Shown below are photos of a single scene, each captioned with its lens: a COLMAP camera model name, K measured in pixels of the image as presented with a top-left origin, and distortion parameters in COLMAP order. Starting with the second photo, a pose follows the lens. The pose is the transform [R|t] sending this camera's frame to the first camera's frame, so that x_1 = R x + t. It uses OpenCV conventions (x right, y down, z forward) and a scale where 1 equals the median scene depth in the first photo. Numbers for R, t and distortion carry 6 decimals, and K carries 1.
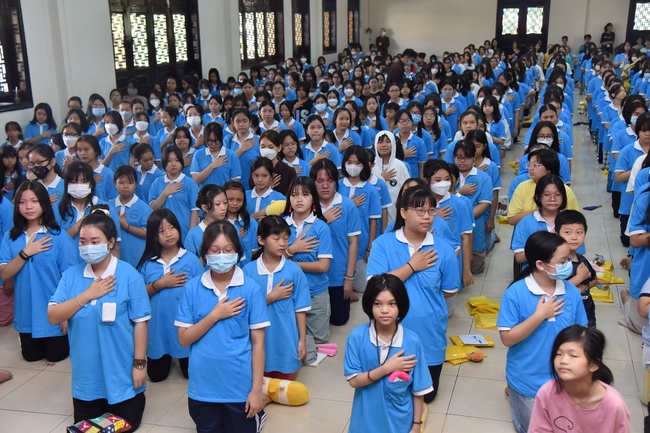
lens RADIAL K [[692.7, 0, 325.0], [0, 692.7, 216.5], [0, 0, 1]] dist [0.092996, 0.000842]
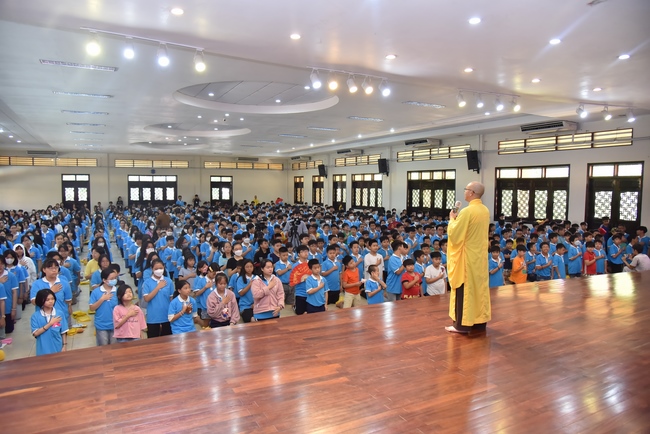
lens RADIAL K [[449.1, 0, 325.0], [0, 449.1, 217.0], [0, 0, 1]] dist [-0.119015, 0.063810]
pose [[0.692205, -0.013514, 0.721575, -0.159156], [0.171080, 0.974399, -0.145868, 0.108107], [-0.701131, 0.224417, 0.676796, -0.400693]]
